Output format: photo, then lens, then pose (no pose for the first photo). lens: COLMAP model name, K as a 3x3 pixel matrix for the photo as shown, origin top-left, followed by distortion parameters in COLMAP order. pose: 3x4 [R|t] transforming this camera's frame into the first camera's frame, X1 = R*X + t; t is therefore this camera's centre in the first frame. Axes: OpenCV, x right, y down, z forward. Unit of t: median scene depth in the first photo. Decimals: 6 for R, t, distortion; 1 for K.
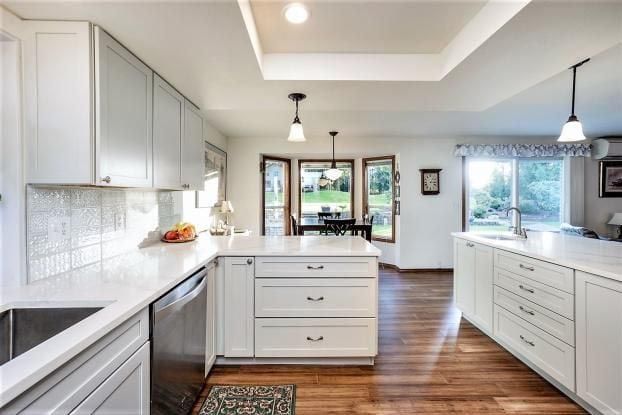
lens RADIAL K [[273.7, 0, 309.2], [0, 273.7, 195.1], [0, 0, 1]] dist [0.002819, 0.000657]
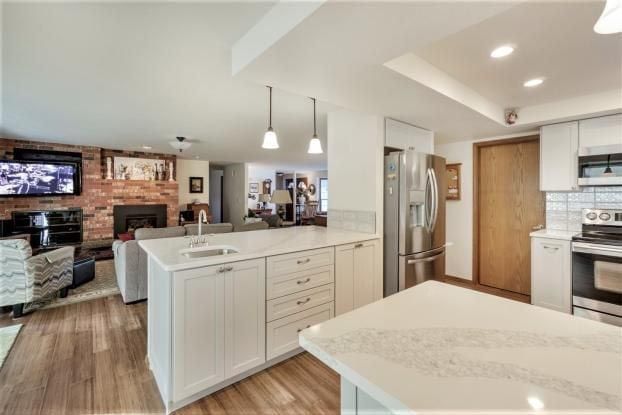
lens RADIAL K [[273.7, 0, 309.2], [0, 273.7, 195.1], [0, 0, 1]] dist [0.002819, 0.000657]
pose [[-0.614585, -0.004062, 0.788840, -0.072615], [-0.006025, 0.999982, 0.000455, 0.000011], [-0.788828, -0.004473, -0.614598, 1.575258]]
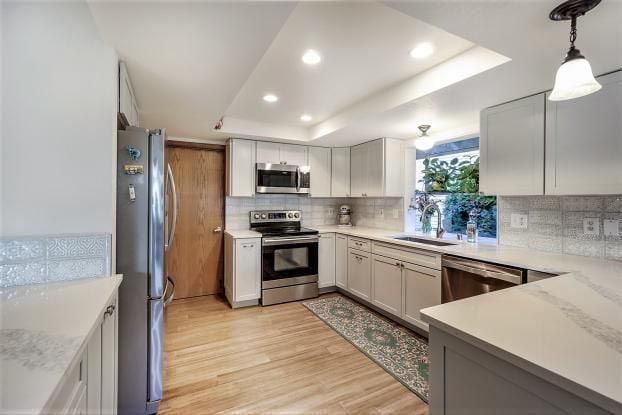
lens RADIAL K [[264.4, 0, 311.7], [0, 264.4, 199.9], [0, 0, 1]] dist [-0.004328, -0.000098]
pose [[-0.902139, -0.003358, -0.431432, 0.624385], [-0.000938, 0.999983, -0.005821, -0.000977], [0.431444, -0.004847, -0.902127, 1.307579]]
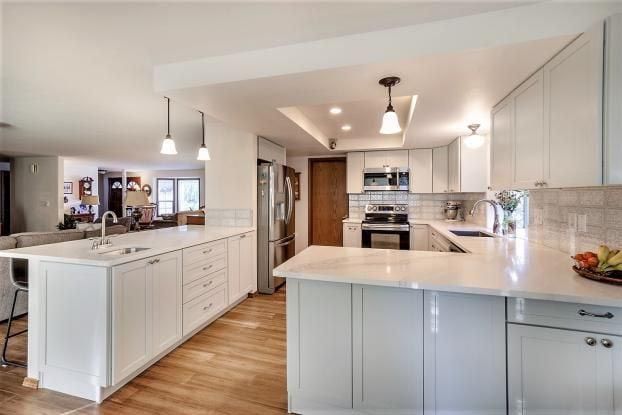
lens RADIAL K [[273.7, 0, 309.2], [0, 273.7, 195.1], [0, 0, 1]] dist [0.002819, 0.000657]
pose [[-0.953546, -0.000142, 0.301248, -0.066580], [-0.002368, 0.999973, -0.007025, 0.002230], [-0.301238, -0.007412, -0.953520, 2.015708]]
